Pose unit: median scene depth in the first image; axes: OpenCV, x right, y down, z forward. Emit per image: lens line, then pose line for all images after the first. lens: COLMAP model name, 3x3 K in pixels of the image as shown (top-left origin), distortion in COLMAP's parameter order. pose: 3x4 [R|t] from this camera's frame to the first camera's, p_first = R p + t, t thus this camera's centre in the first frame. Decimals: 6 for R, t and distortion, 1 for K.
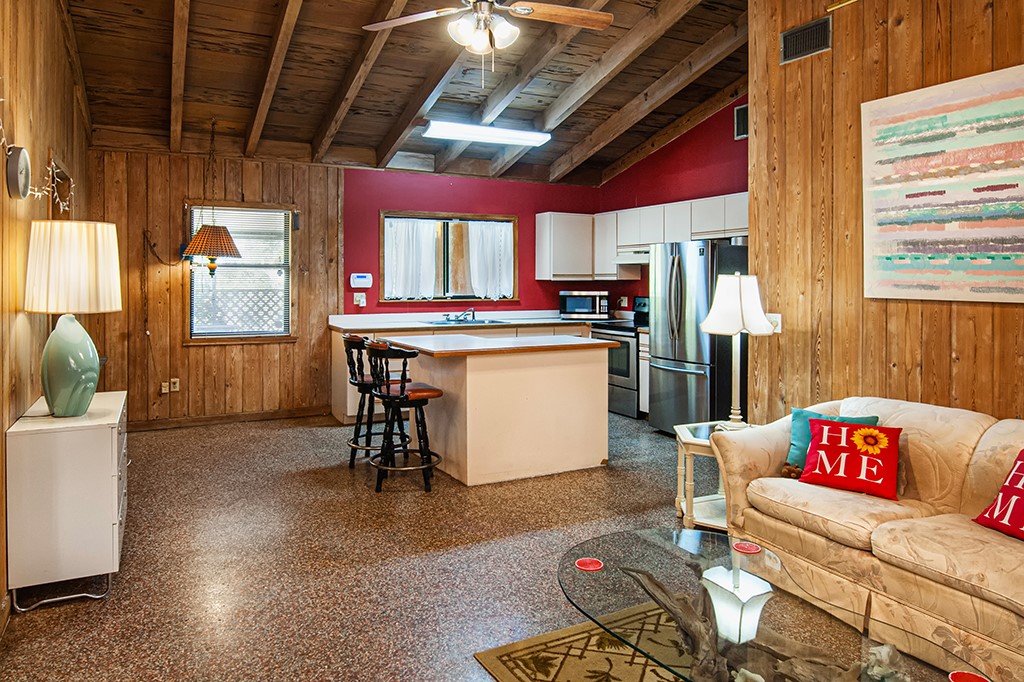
lens RADIAL K [[657.9, 0, 486.9], [0, 657.9, 279.8], [0, 0, 1]] dist [0.003848, -0.011652]
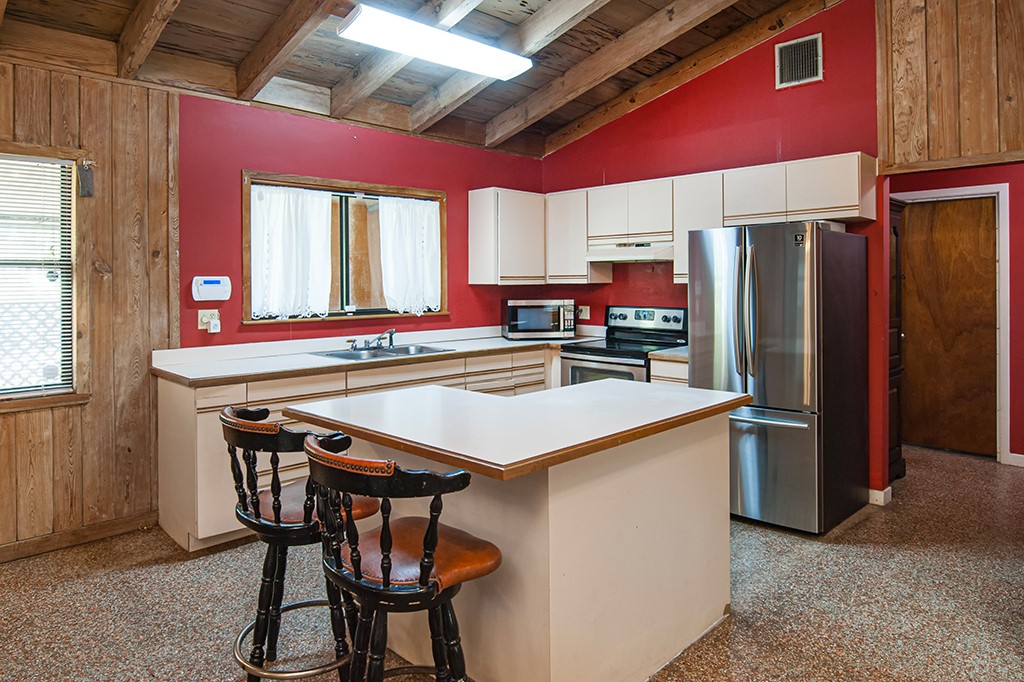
lens RADIAL K [[657.9, 0, 494.0], [0, 657.9, 278.3], [0, 0, 1]] dist [0.003848, -0.011652]
pose [[0.956198, -0.006143, 0.292656, -0.123280], [0.007759, 0.999960, -0.004360, -0.003286], [-0.292617, 0.006439, 0.956208, 0.370368]]
